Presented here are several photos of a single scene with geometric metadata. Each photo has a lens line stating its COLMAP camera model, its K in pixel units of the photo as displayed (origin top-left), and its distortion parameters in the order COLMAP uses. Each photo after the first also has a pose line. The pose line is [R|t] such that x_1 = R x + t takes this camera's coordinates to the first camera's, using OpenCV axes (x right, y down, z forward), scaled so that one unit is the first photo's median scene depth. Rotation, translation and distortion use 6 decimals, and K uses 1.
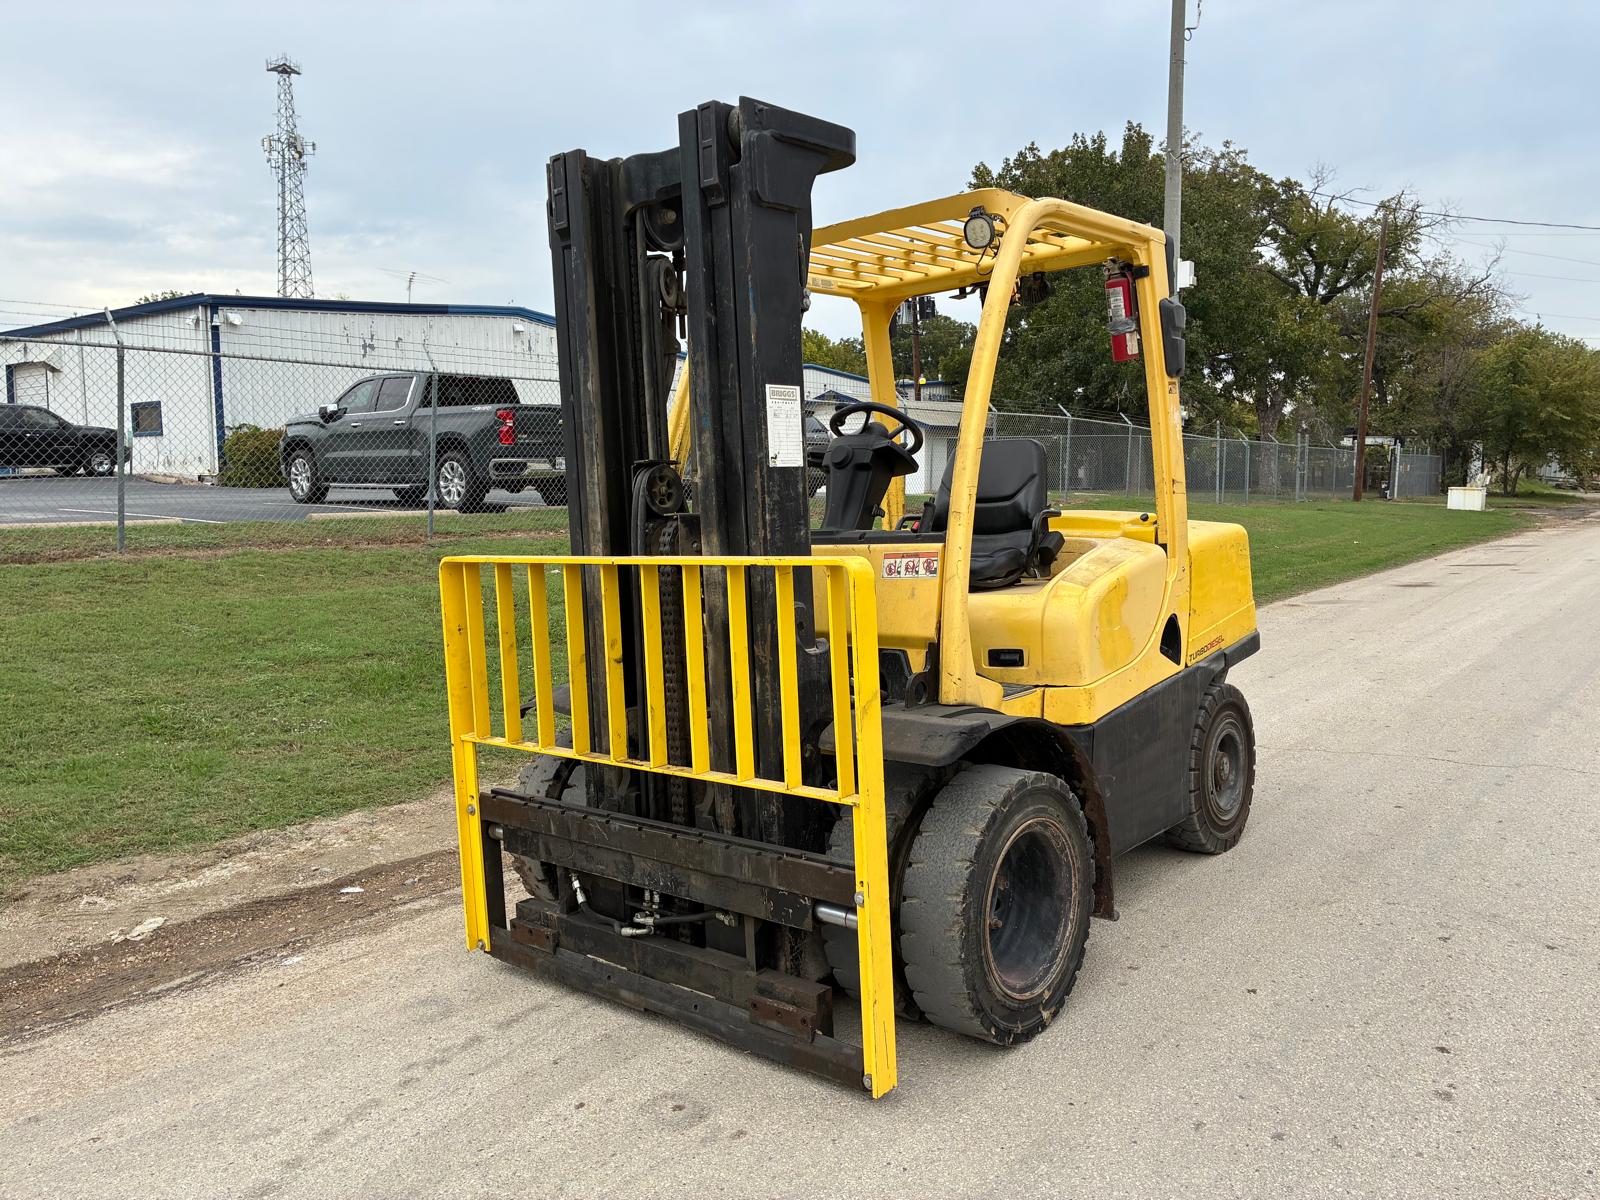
lens RADIAL K [[1203.7, 0, 806.3], [0, 1203.7, 593.3], [0, 0, 1]] dist [0.071725, -0.100202]
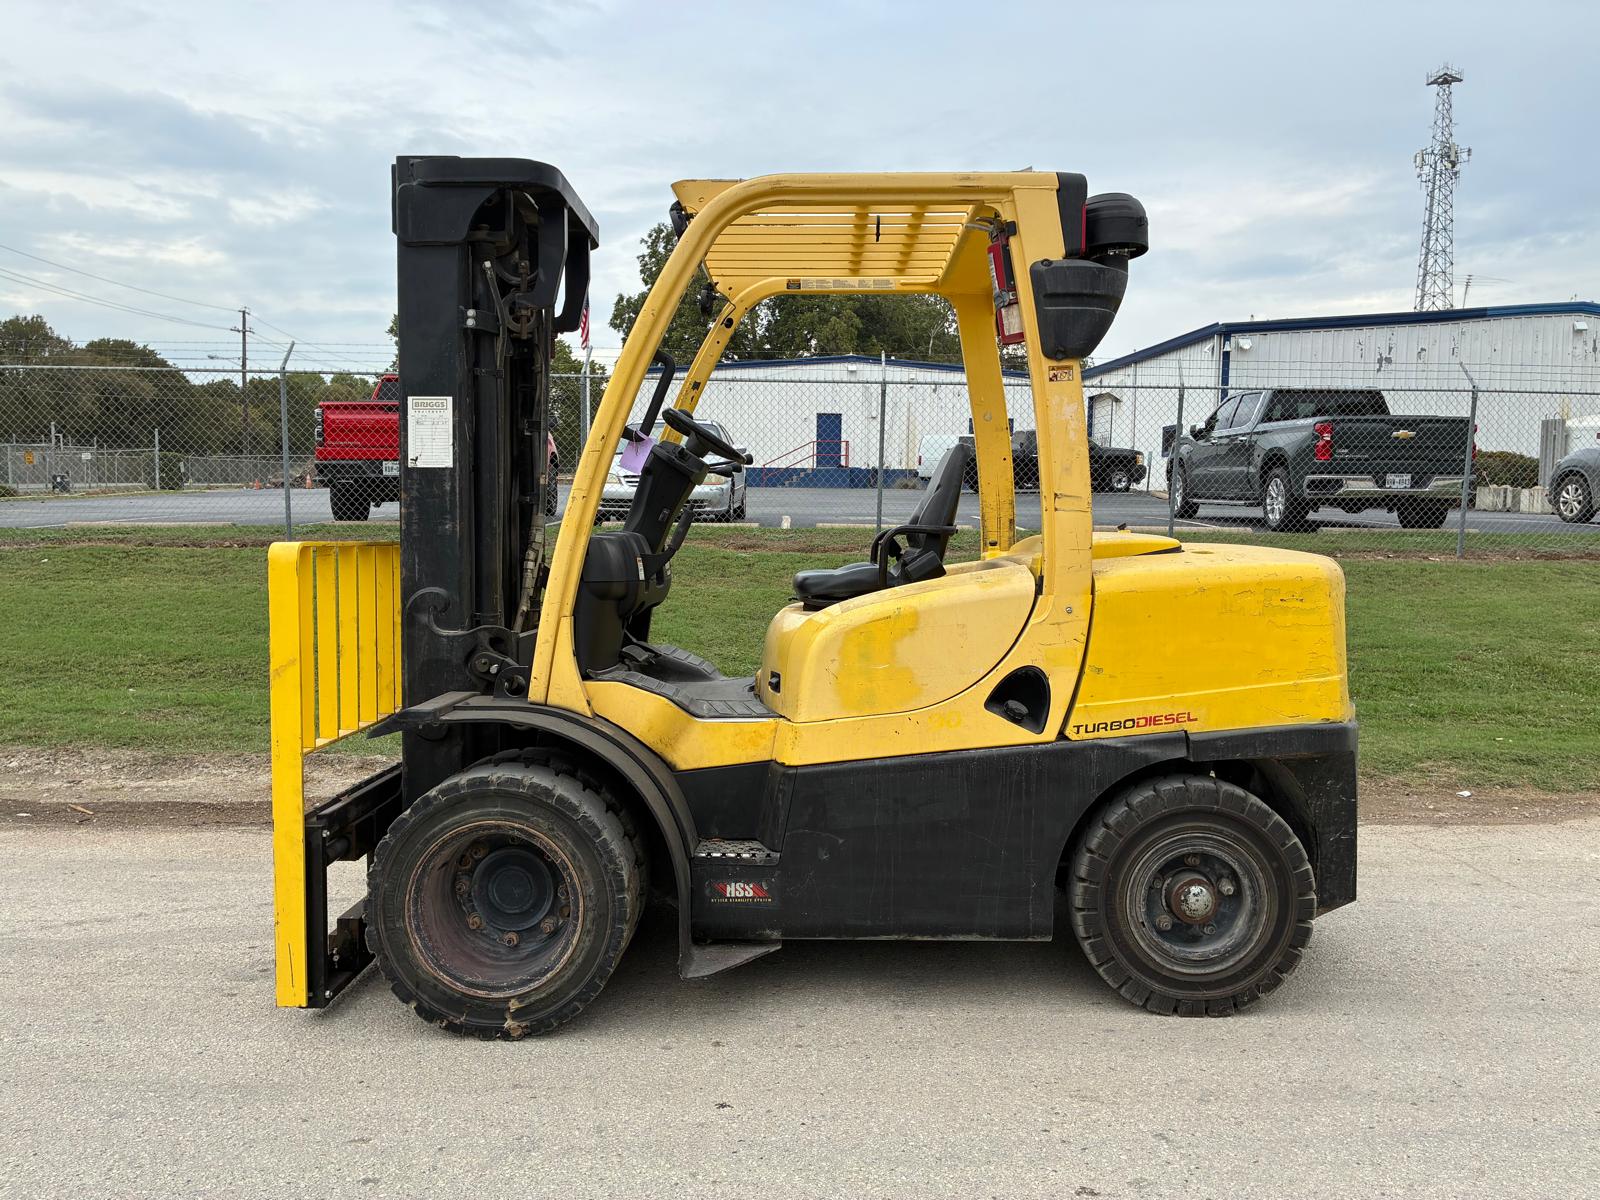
lens RADIAL K [[1203.7, 0, 806.3], [0, 1203.7, 593.3], [0, 0, 1]] dist [0.071725, -0.100202]
pose [[0.642337, 0.080659, -0.762166, 0.211640], [-0.093209, 0.995286, 0.026774, -0.009777], [0.760733, 0.053843, 0.646827, 0.103615]]
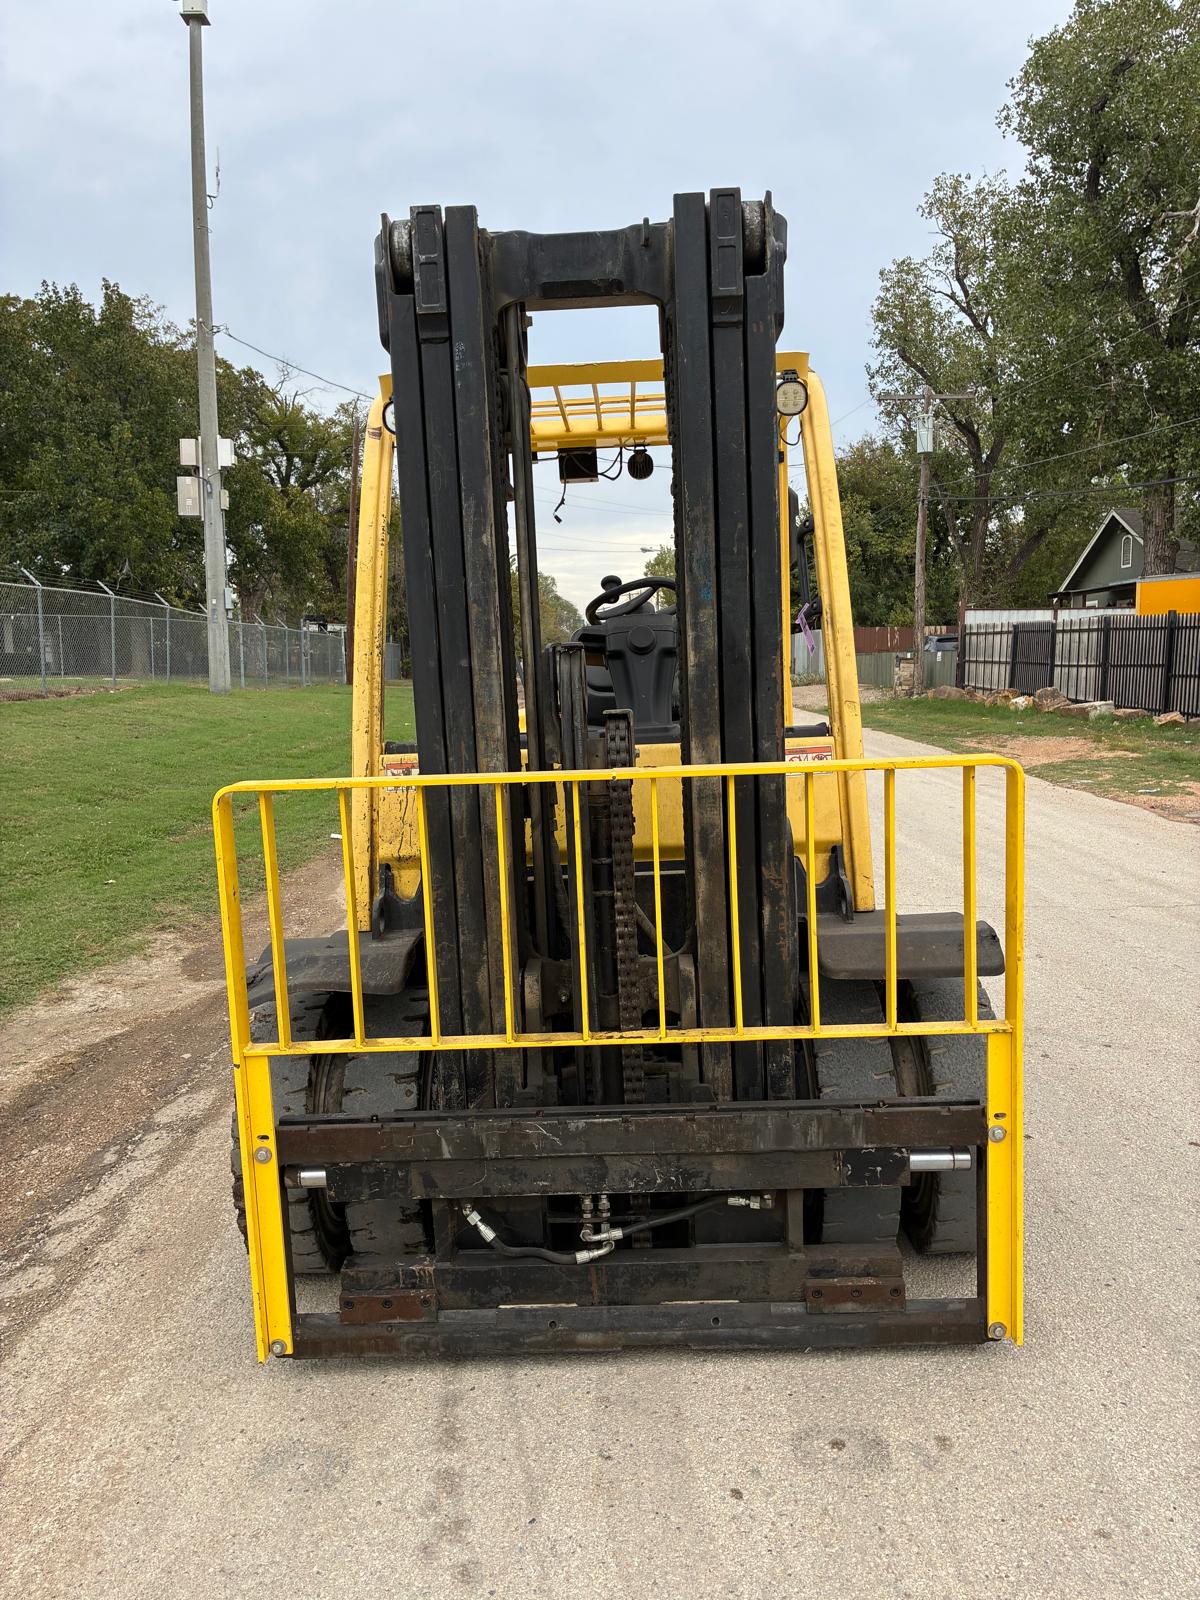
lens RADIAL K [[1203.7, 0, 594.5], [0, 1203.7, 801.2], [0, 0, 1]] dist [0.071725, -0.100202]
pose [[0.779897, -0.070142, 0.621965, -0.125106], [0.057738, 0.997526, 0.040096, -0.008219], [-0.623239, 0.004640, 0.782018, 0.081750]]
